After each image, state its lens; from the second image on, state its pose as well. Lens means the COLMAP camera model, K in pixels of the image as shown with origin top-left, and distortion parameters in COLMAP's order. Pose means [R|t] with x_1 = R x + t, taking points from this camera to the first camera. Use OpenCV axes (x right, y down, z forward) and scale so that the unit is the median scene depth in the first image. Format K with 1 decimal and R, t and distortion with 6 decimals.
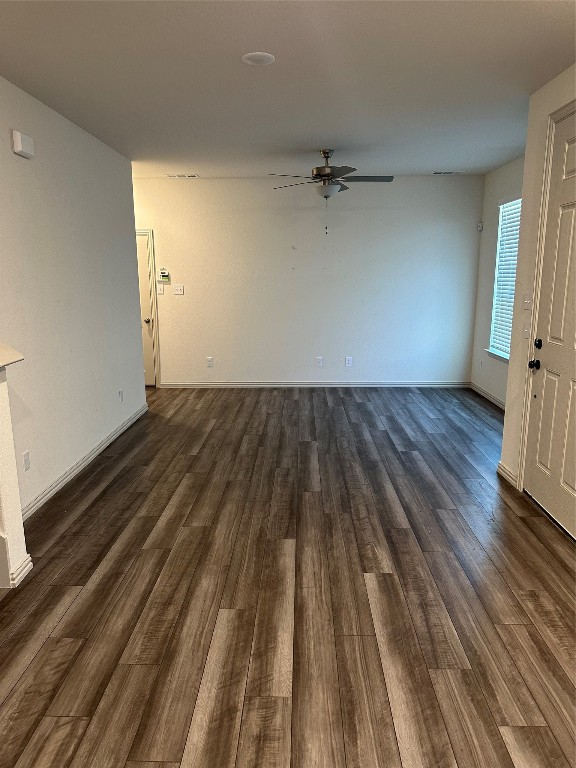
lens RADIAL K [[553.5, 0, 287.3], [0, 553.5, 385.2], [0, 0, 1]] dist [0.051306, -0.049606]
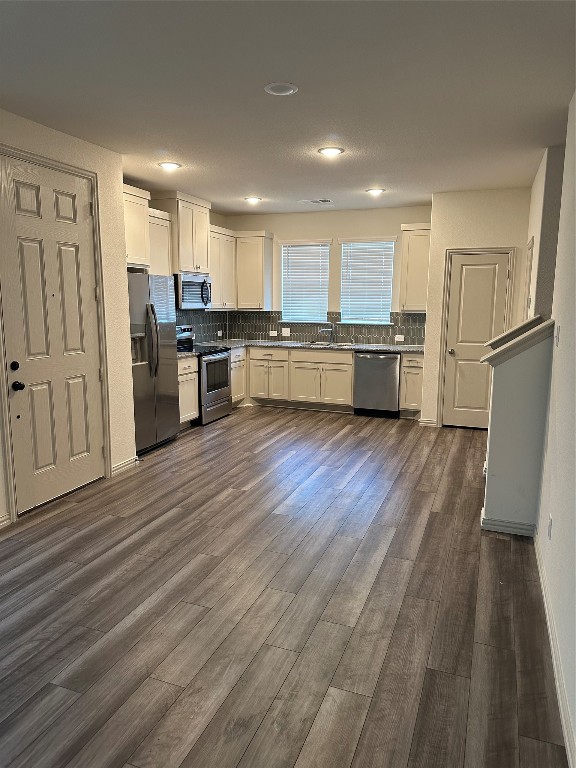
lens RADIAL K [[553.5, 0, 286.4], [0, 553.5, 384.9], [0, 0, 1]] dist [0.051306, -0.049606]
pose [[-0.945563, -0.052778, 0.321131, -0.358405], [0.062183, 0.939281, 0.337468, -0.362521], [-0.319443, 0.339066, -0.884867, 1.795154]]
